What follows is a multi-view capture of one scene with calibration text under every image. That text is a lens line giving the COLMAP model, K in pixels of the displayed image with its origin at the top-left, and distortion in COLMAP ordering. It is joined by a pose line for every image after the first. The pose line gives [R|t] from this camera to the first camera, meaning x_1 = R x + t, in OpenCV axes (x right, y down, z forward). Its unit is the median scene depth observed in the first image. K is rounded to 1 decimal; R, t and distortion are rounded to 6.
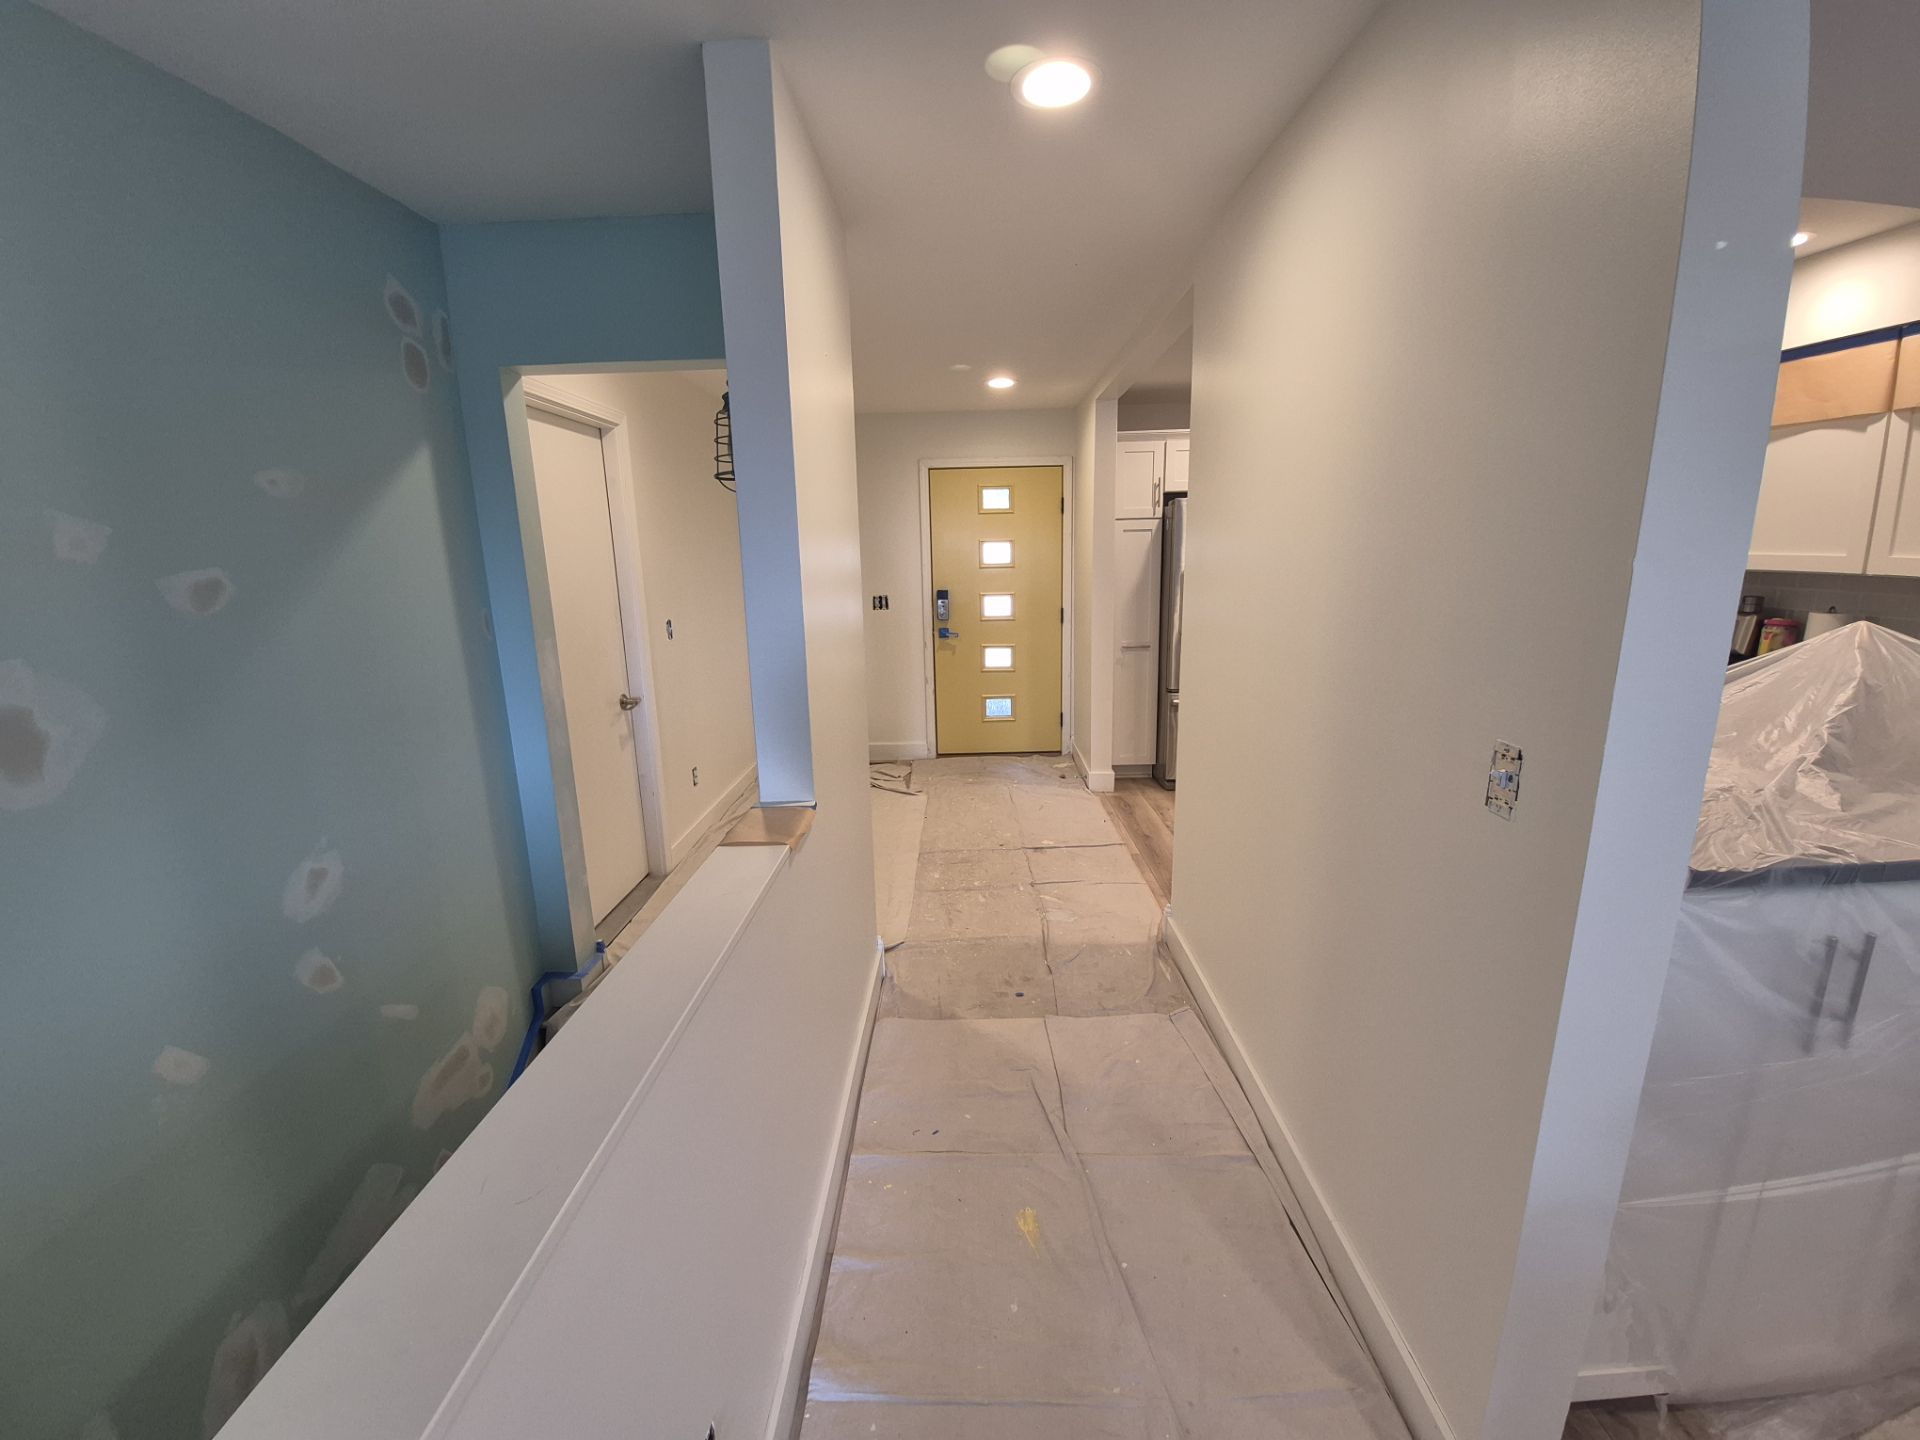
lens RADIAL K [[759.2, 0, 957.1], [0, 759.2, 711.2], [0, 0, 1]] dist [-0.000234, -0.011191]
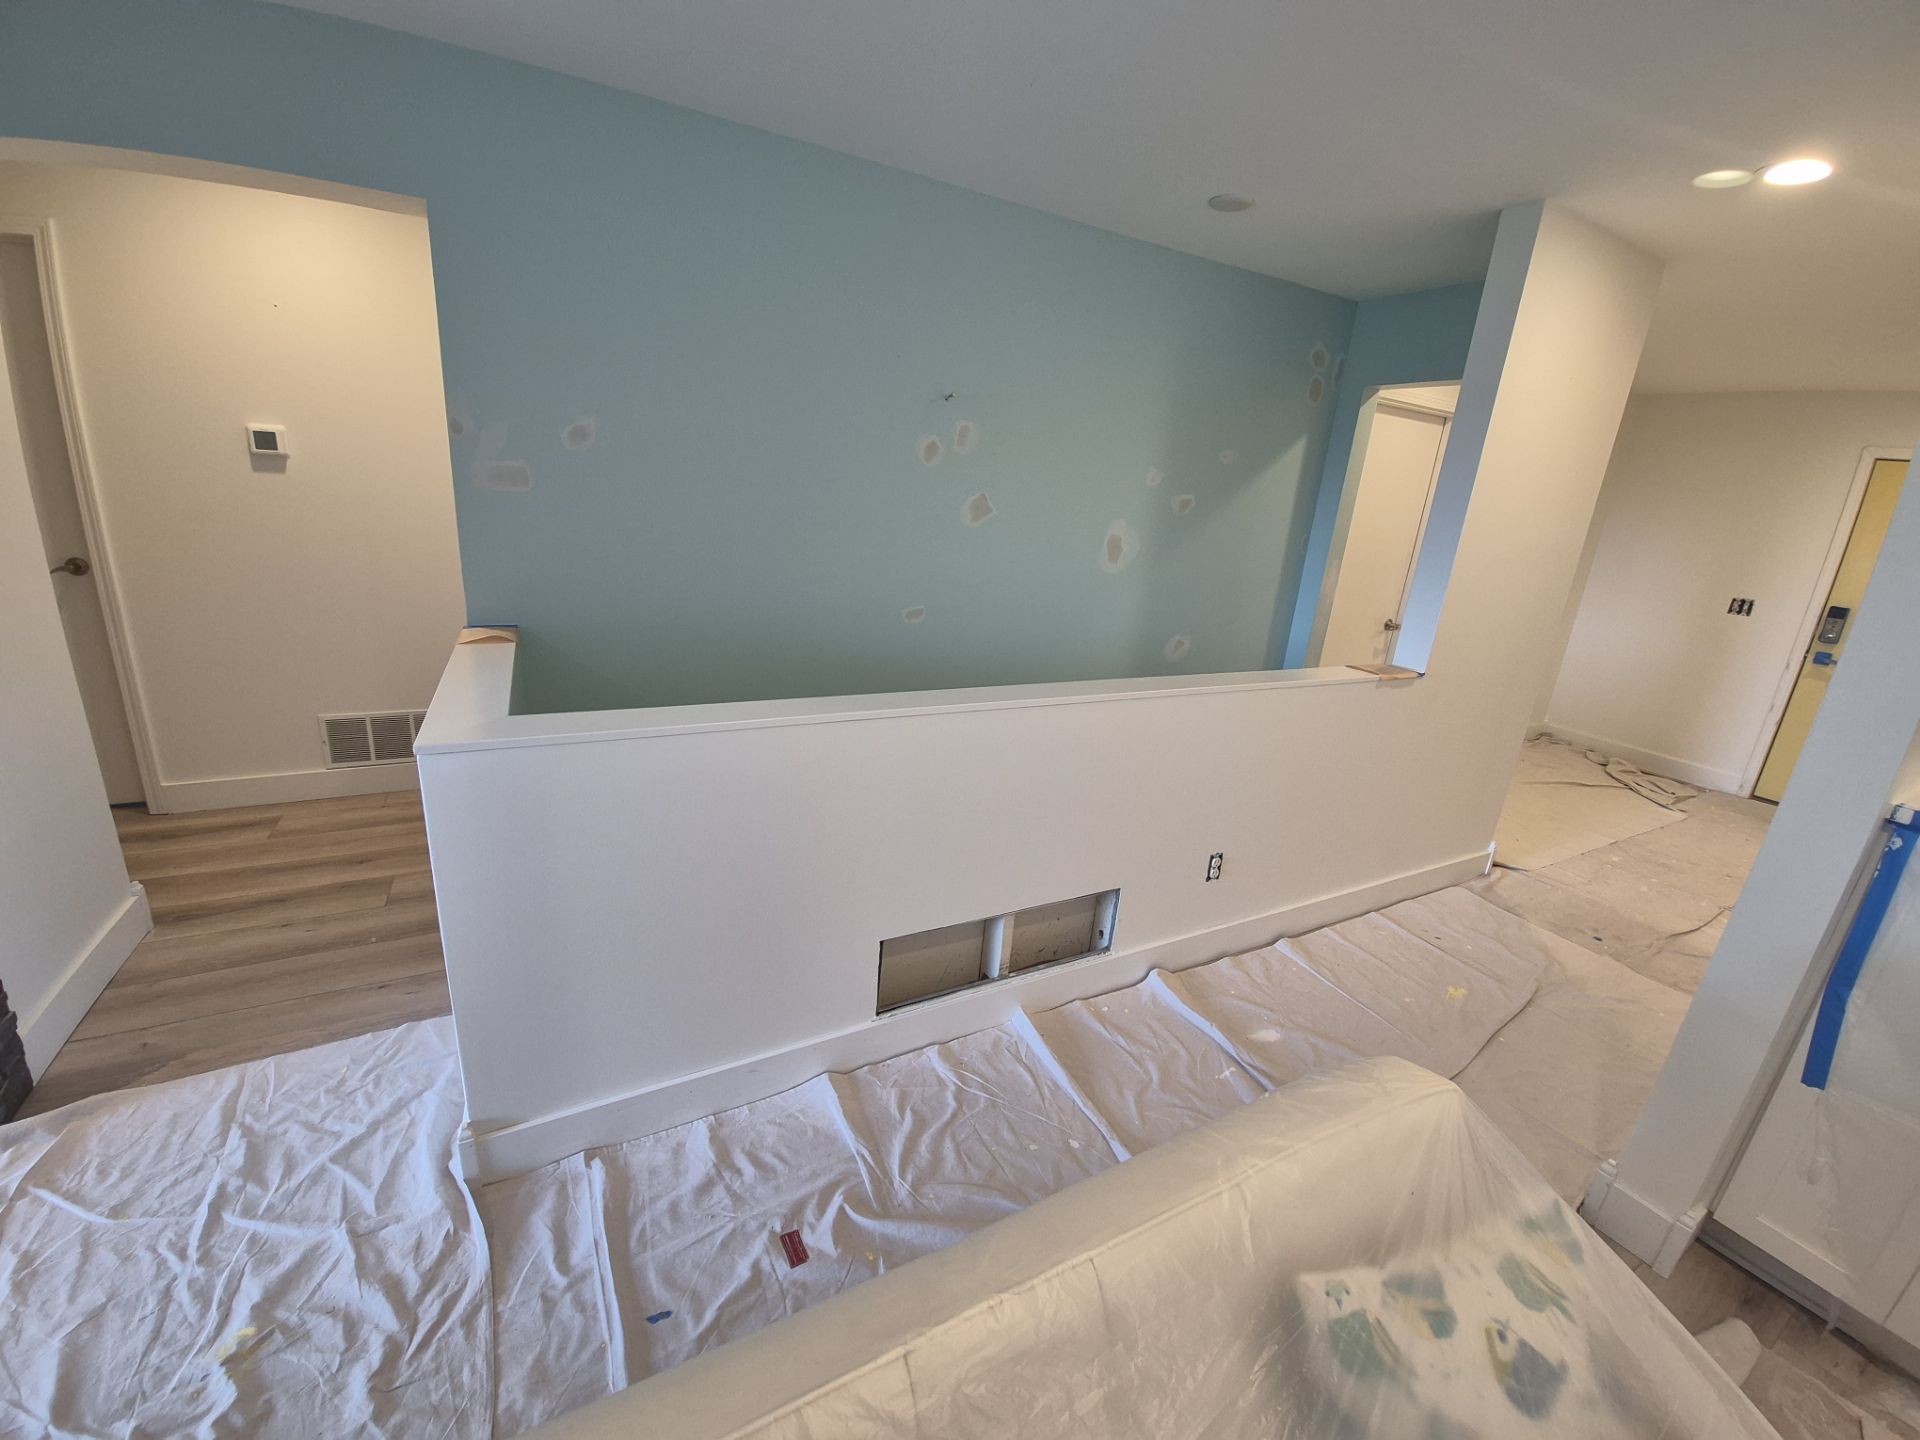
lens RADIAL K [[759.2, 0, 957.1], [0, 759.2, 711.2], [0, 0, 1]] dist [-0.000234, -0.011191]
pose [[0.481878, 0.309986, -0.819574, 0.244213], [-0.271391, 0.942139, 0.196775, 0.054391], [0.833151, 0.127603, 0.538124, -0.239749]]
